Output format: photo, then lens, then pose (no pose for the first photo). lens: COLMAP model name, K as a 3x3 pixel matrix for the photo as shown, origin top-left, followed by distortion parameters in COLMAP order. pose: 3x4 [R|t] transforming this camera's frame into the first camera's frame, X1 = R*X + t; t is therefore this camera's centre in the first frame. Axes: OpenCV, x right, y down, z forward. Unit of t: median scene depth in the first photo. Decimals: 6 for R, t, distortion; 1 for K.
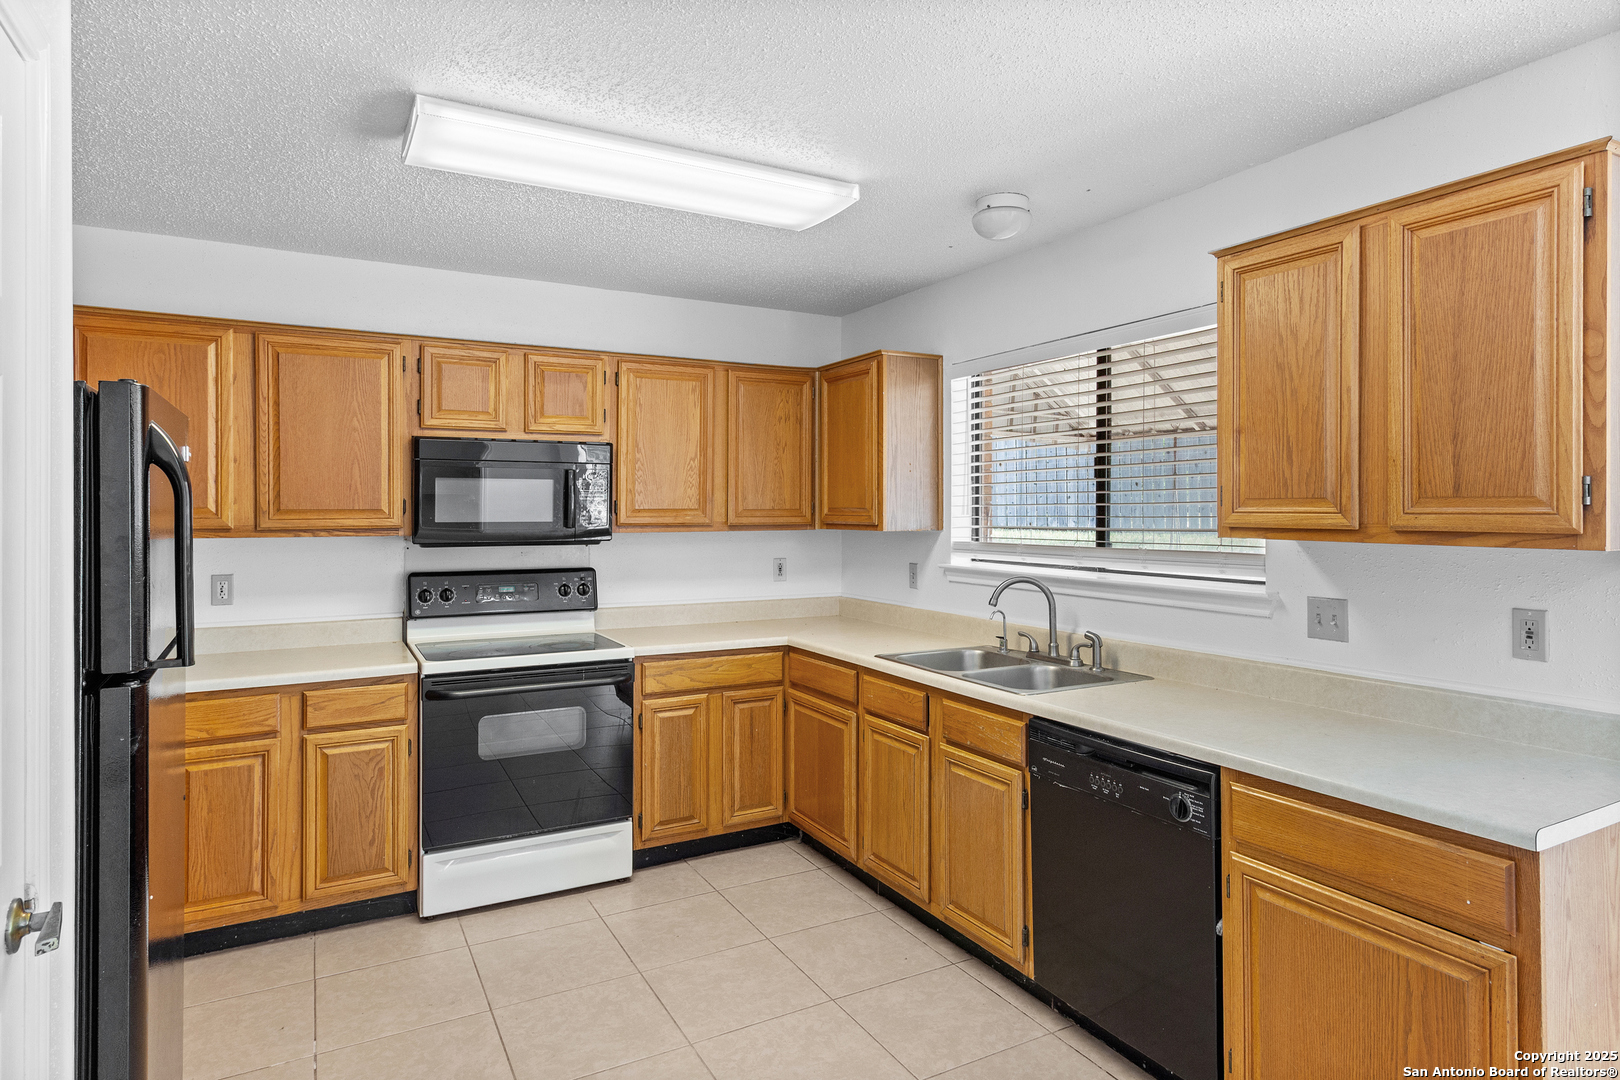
lens RADIAL K [[922.9, 0, 837.4], [0, 922.9, 509.1], [0, 0, 1]] dist [0.003261, 0.000016]
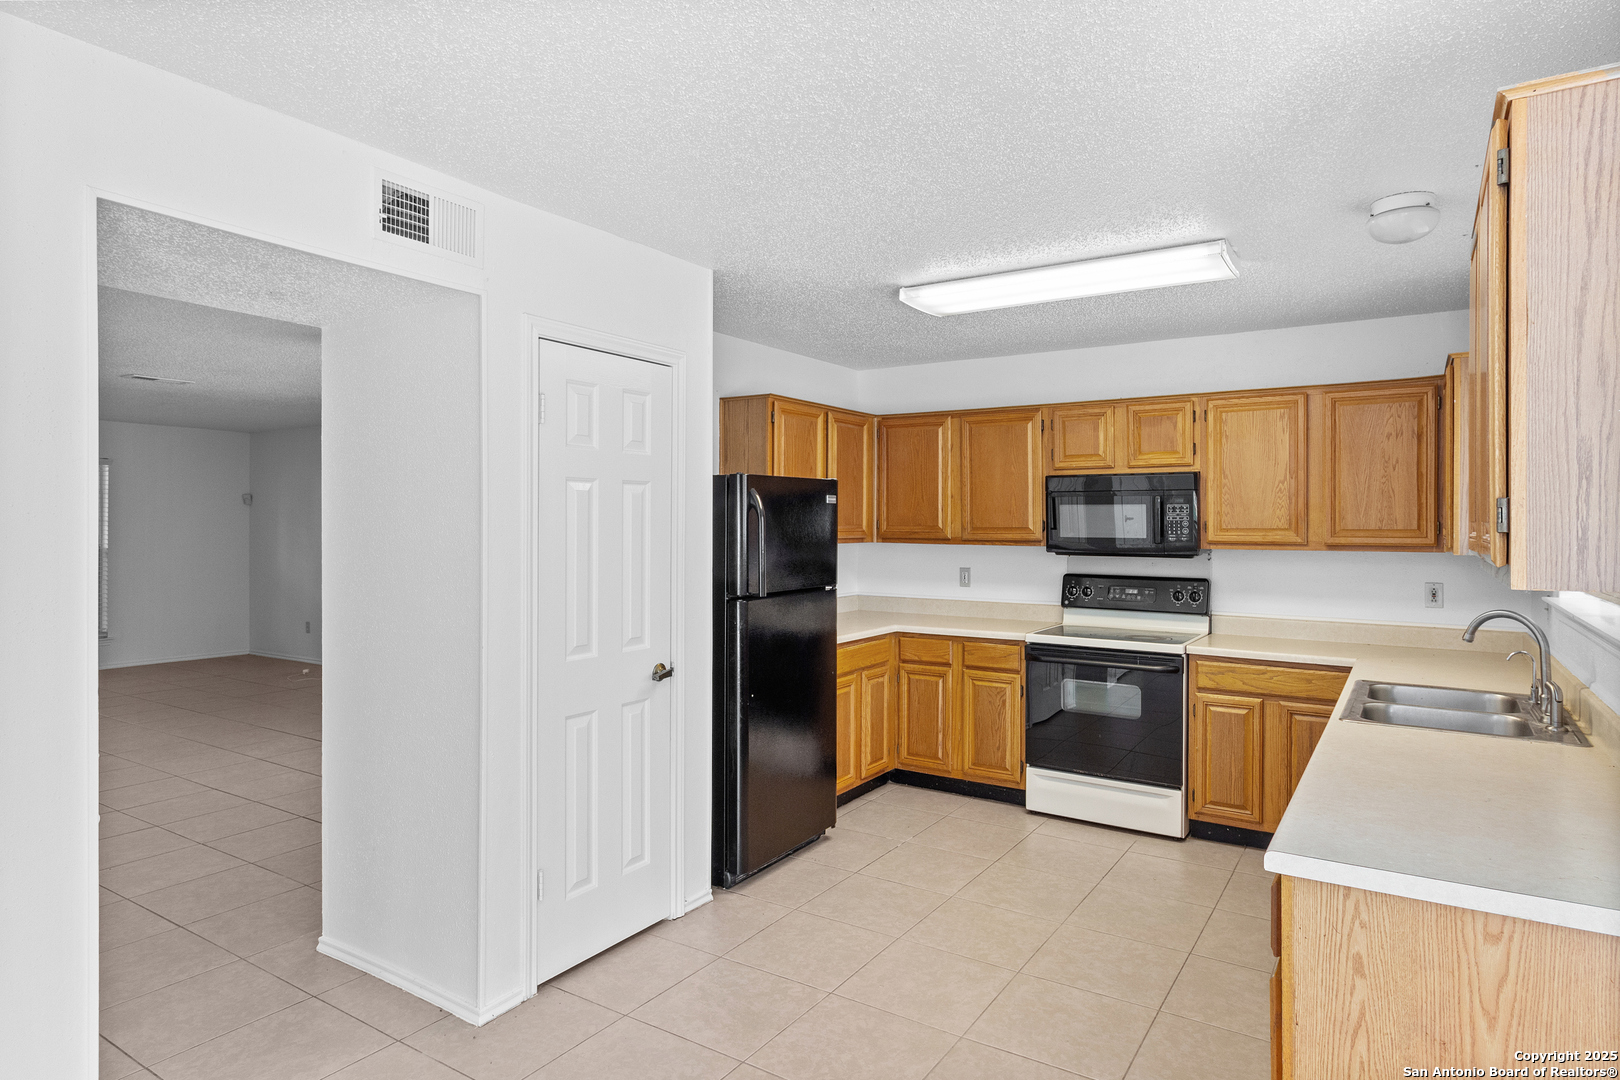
lens RADIAL K [[922.9, 0, 816.1], [0, 922.9, 531.1], [0, 0, 1]] dist [0.003261, 0.000016]
pose [[0.457922, 0.008982, -0.888947, 0.611946], [-0.003557, 0.999959, 0.008271, -0.004760], [0.888985, -0.000625, 0.457936, 0.039489]]
